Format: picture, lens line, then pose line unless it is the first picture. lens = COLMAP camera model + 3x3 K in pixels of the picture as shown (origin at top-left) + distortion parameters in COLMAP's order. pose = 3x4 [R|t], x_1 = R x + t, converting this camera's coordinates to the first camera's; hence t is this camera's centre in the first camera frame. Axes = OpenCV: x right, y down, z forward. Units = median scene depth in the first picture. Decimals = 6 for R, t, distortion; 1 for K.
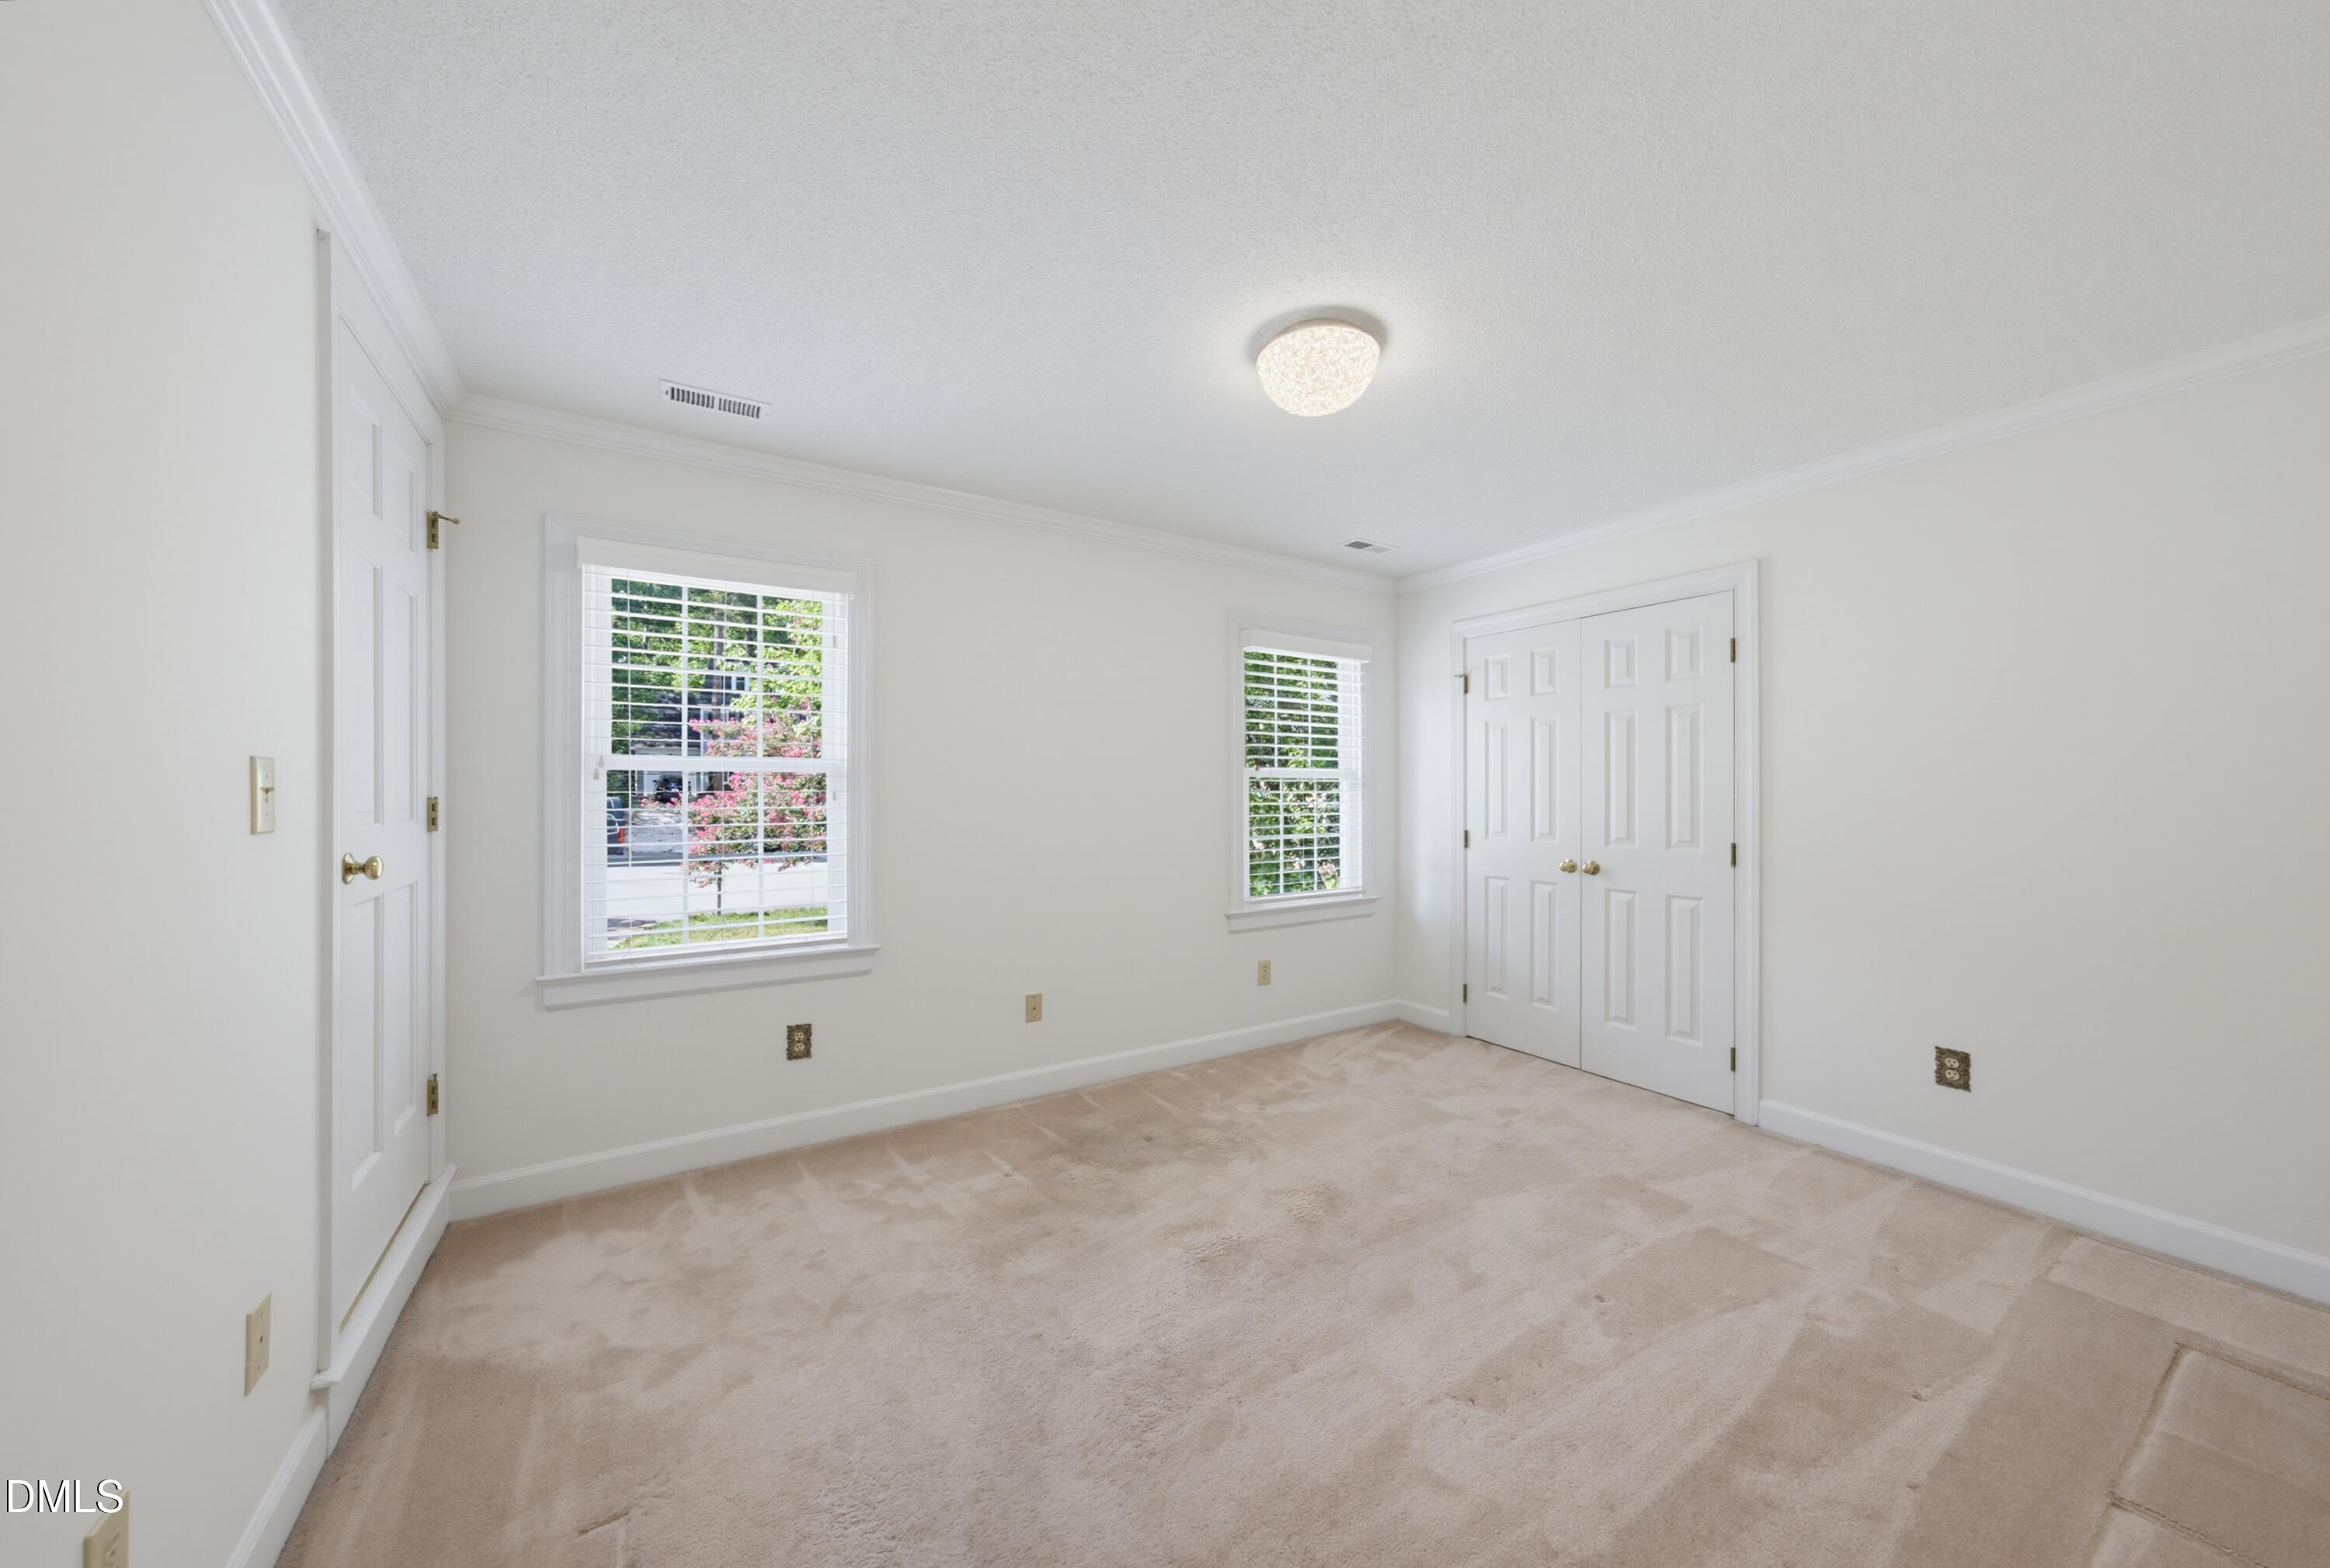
lens RADIAL K [[800.9, 0, 1169.2], [0, 800.9, 791.9], [0, 0, 1]] dist [-0.016588, 0.012836]
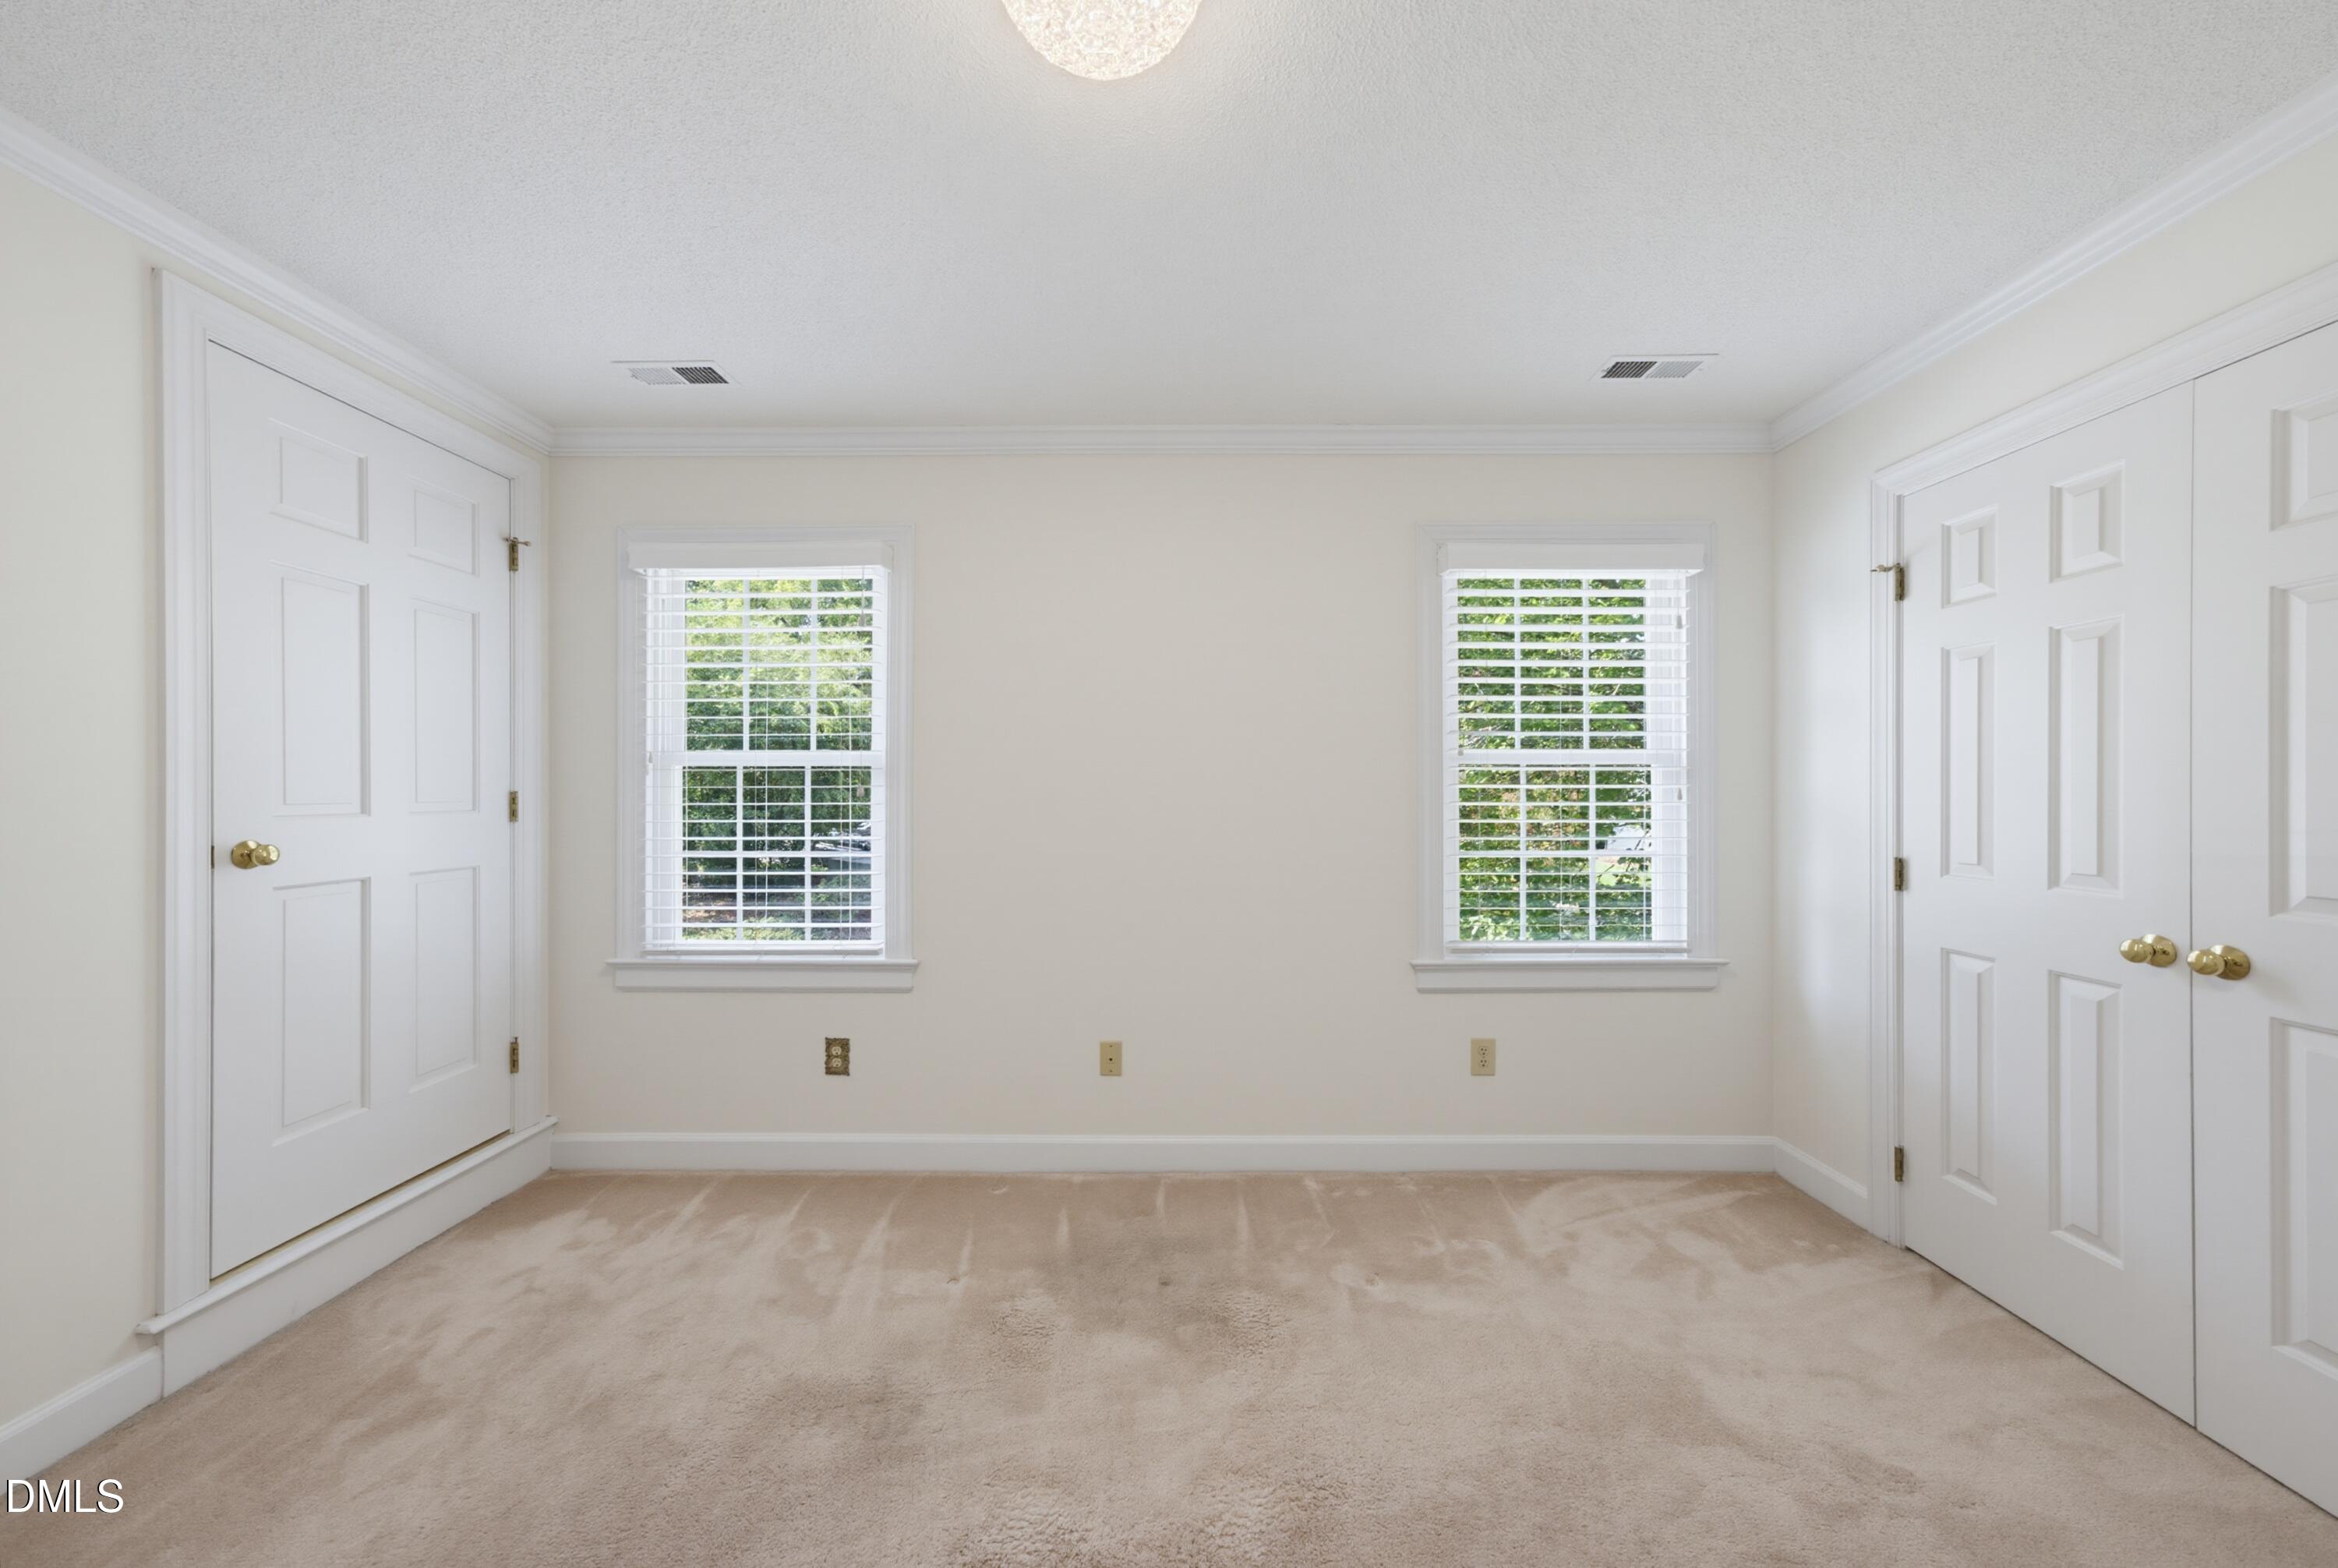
lens RADIAL K [[803.7, 0, 1173.3], [0, 803.7, 791.9], [0, 0, 1]] dist [-0.016588, 0.012836]
pose [[0.843274, -0.000051, -0.537484, 0.273676], [0.000855, 0.999999, 0.001245, 0.003822], [0.537483, -0.001509, 0.843273, 0.319288]]
